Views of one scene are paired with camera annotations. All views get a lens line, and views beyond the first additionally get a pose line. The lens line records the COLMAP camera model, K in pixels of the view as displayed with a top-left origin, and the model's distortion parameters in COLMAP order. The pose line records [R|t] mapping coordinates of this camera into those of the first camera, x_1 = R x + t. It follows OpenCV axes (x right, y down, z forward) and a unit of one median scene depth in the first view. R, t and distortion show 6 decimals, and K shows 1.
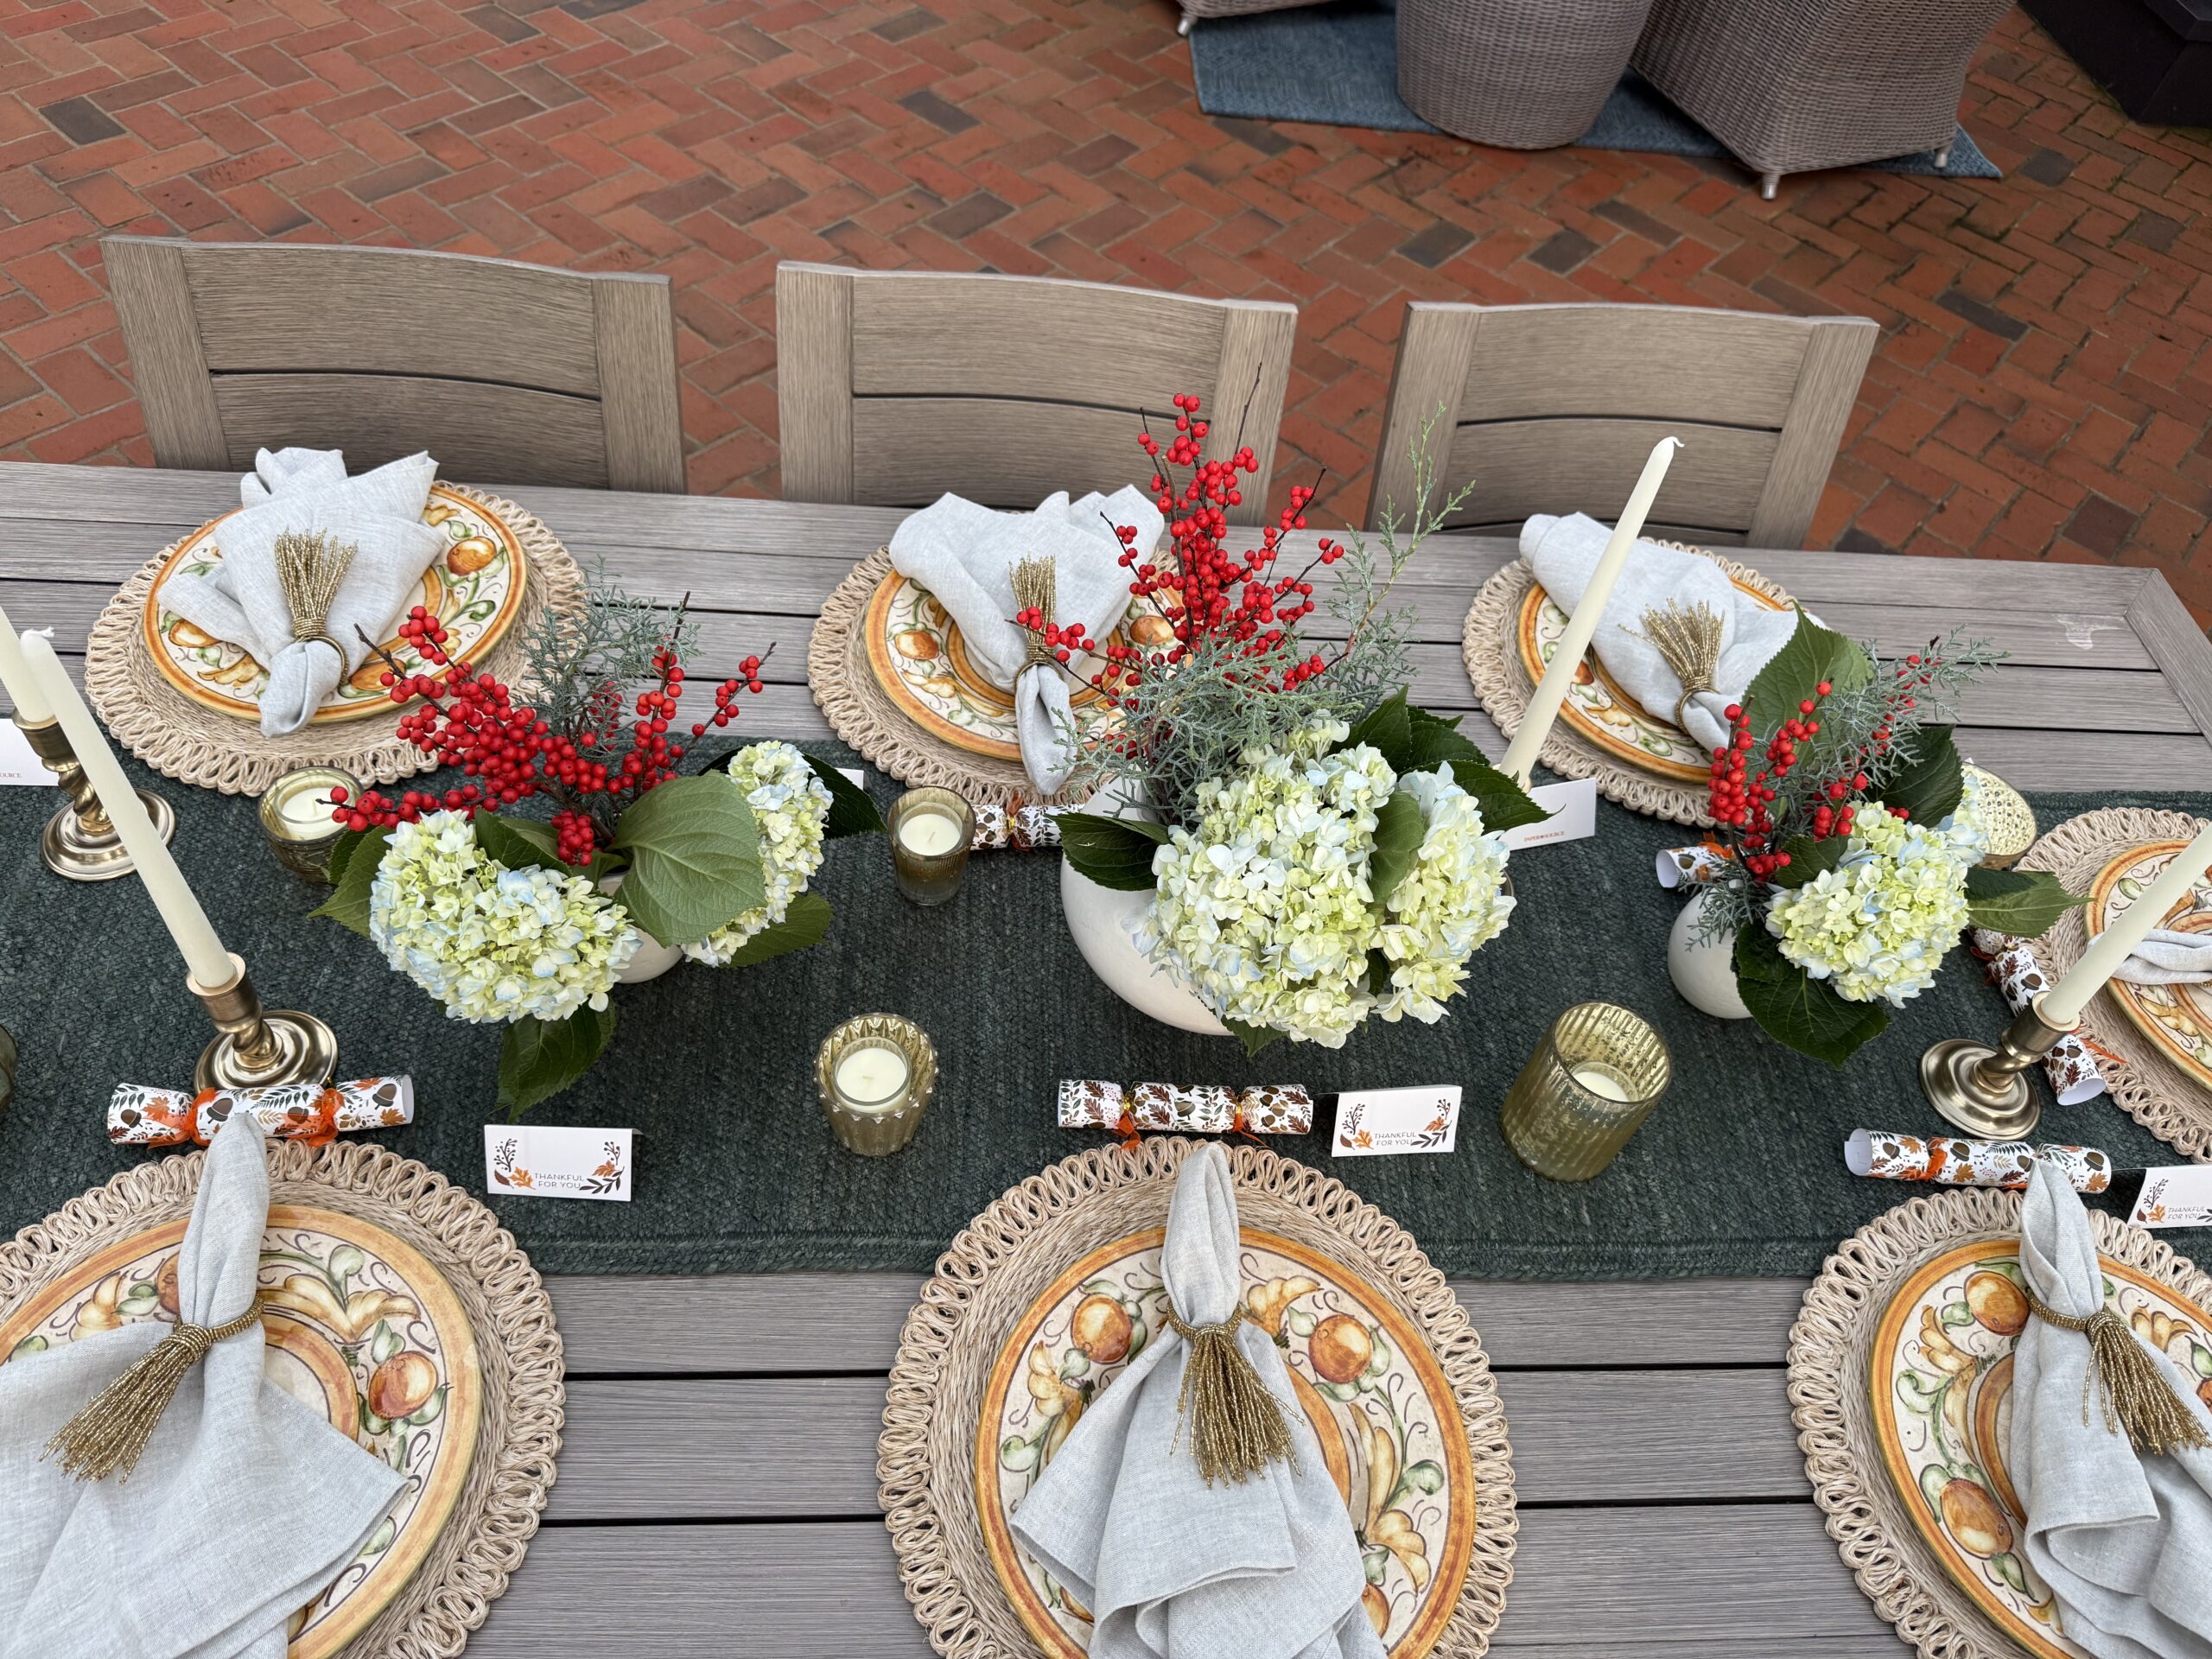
lens RADIAL K [[1538.9, 0, 1113.6], [0, 1538.9, 824.2], [0, 0, 1]] dist [0.190219, -0.415613]
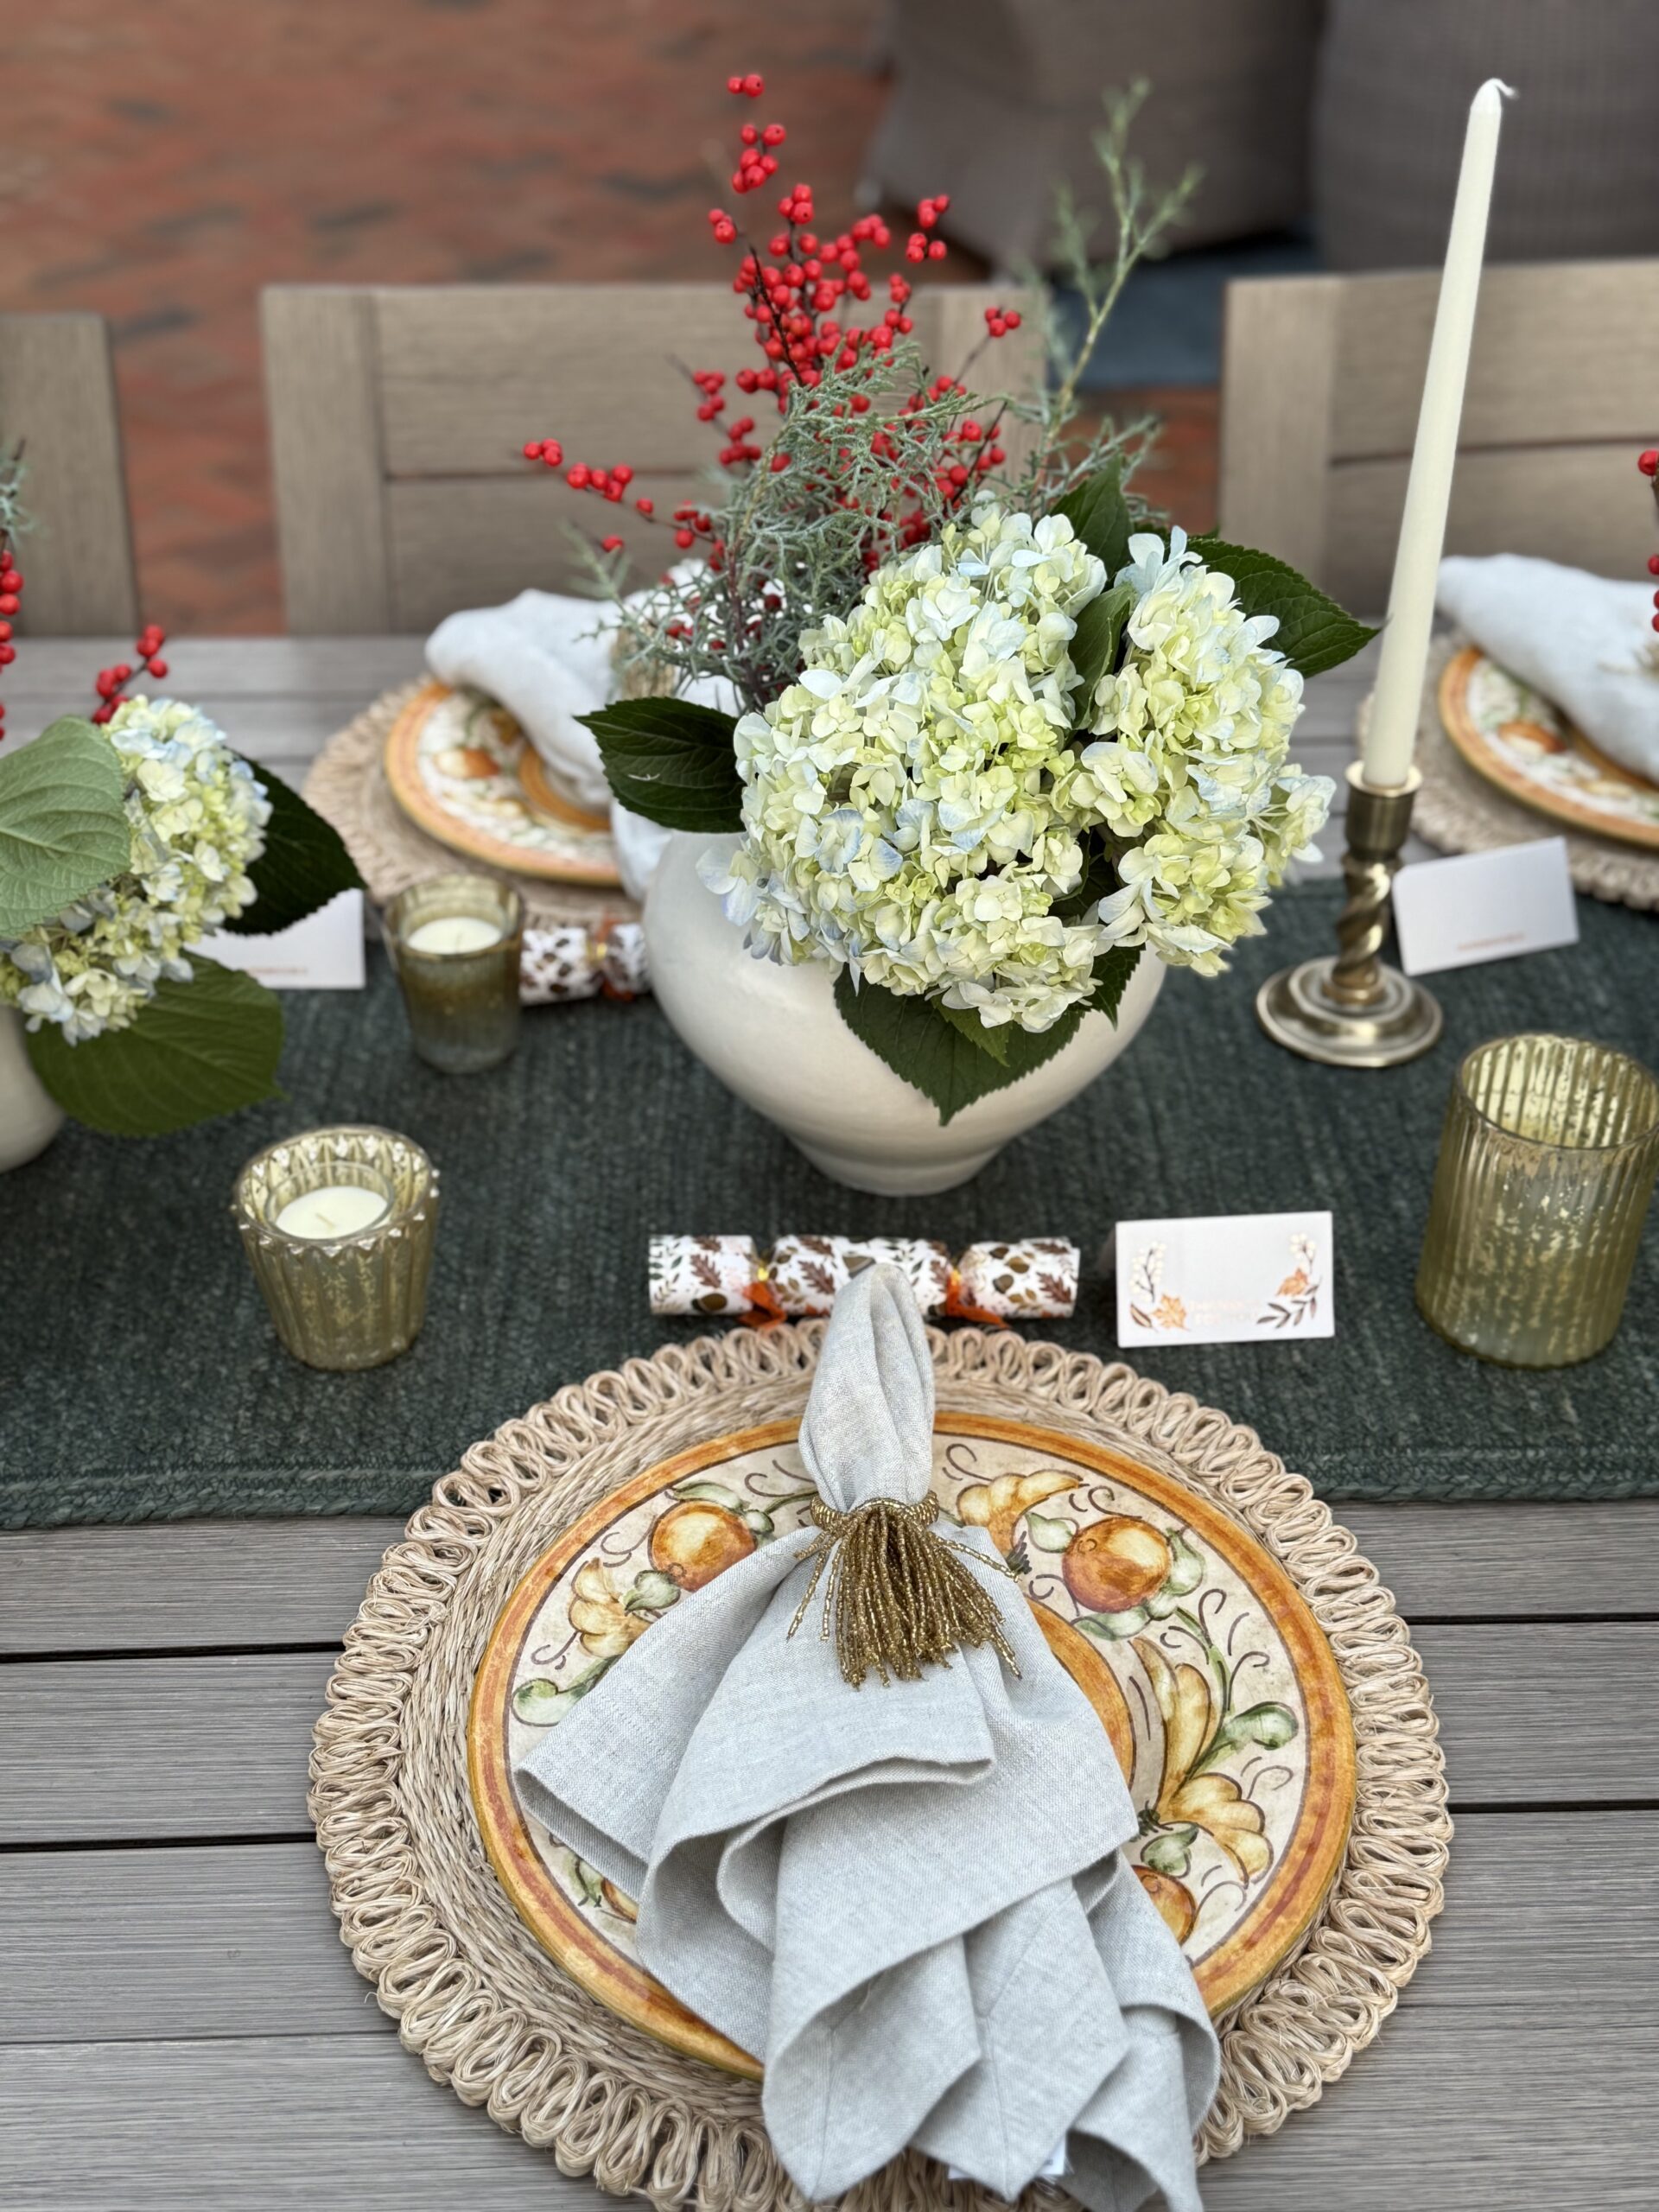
lens RADIAL K [[2605.6, 0, 829.5], [0, 2605.6, 1106.0], [0, 0, 1]] dist [0.208999, -0.474307]
pose [[0.993932, -0.077415, -0.078142, 0.124792], [0.054957, 0.964879, -0.256880, 0.403940], [0.095284, 0.251027, 0.963279, 0.014949]]
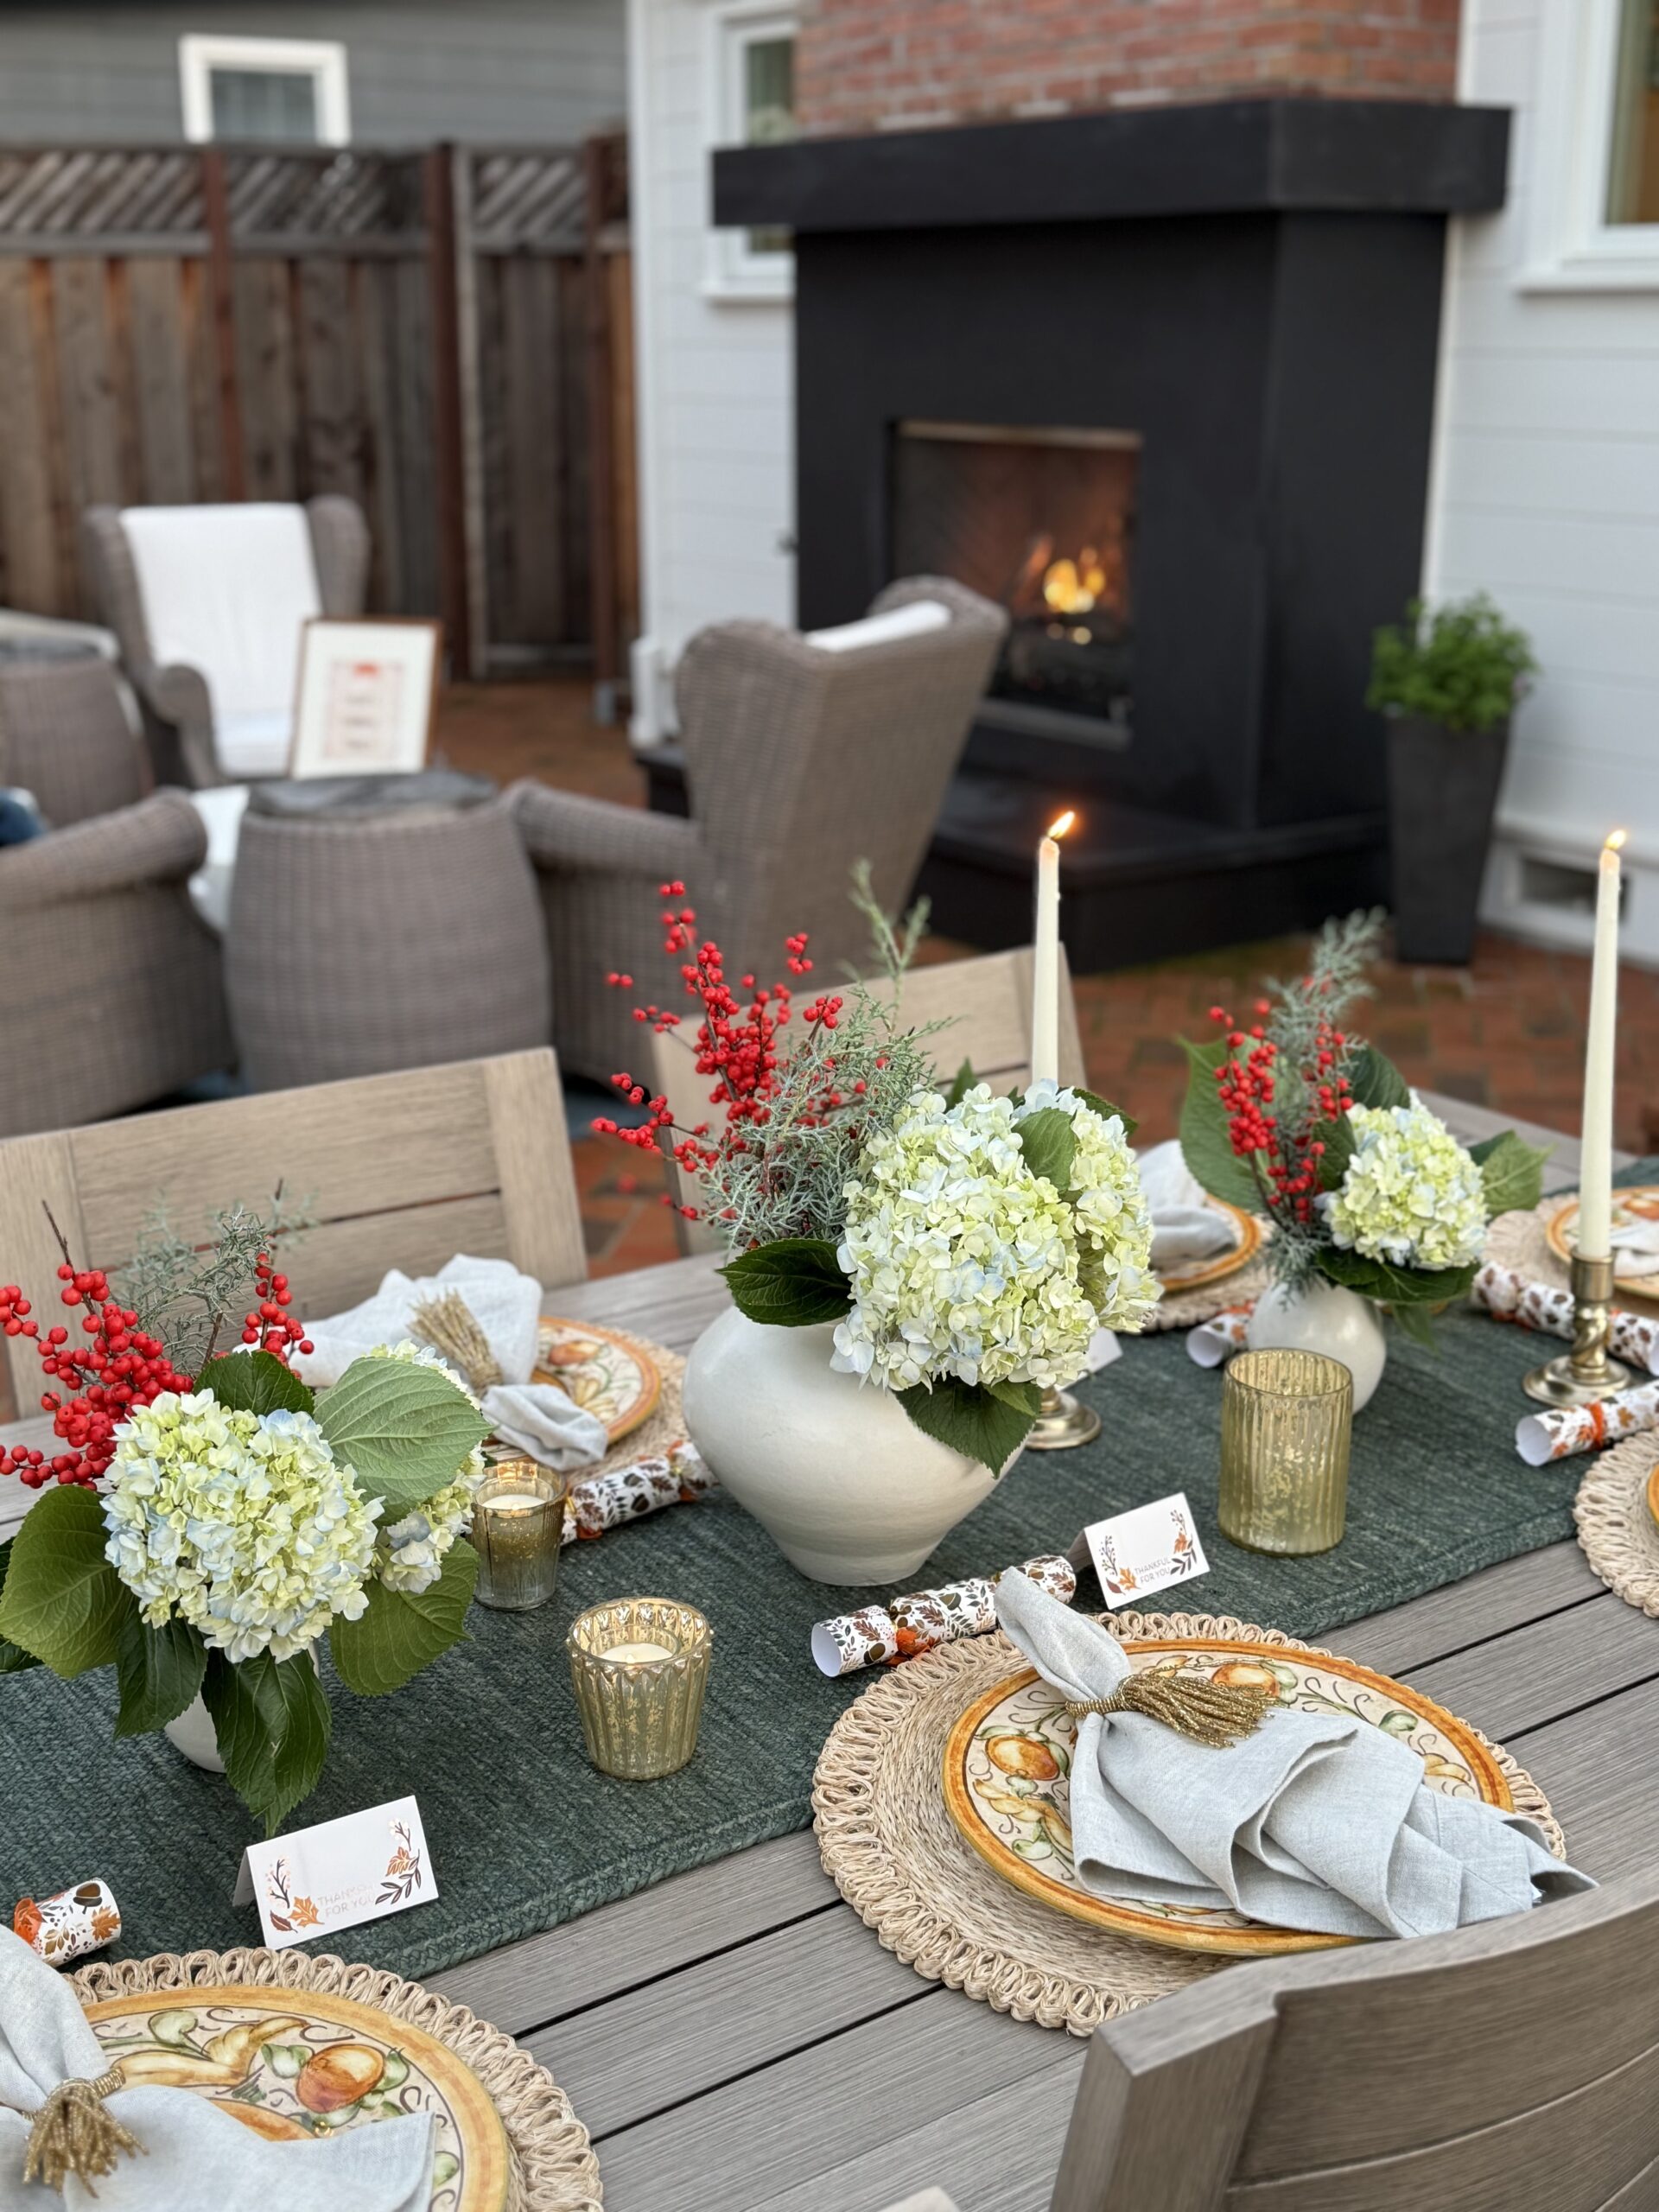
lens RADIAL K [[2605.6, 0, 829.5], [0, 2605.6, 1106.0], [0, 0, 1]] dist [0.208999, -0.474307]
pose [[0.846921, -0.260544, 0.463509, -0.659226], [0.464655, 0.786441, -0.406947, 0.564102], [-0.258495, 0.560024, 0.787117, -0.316751]]
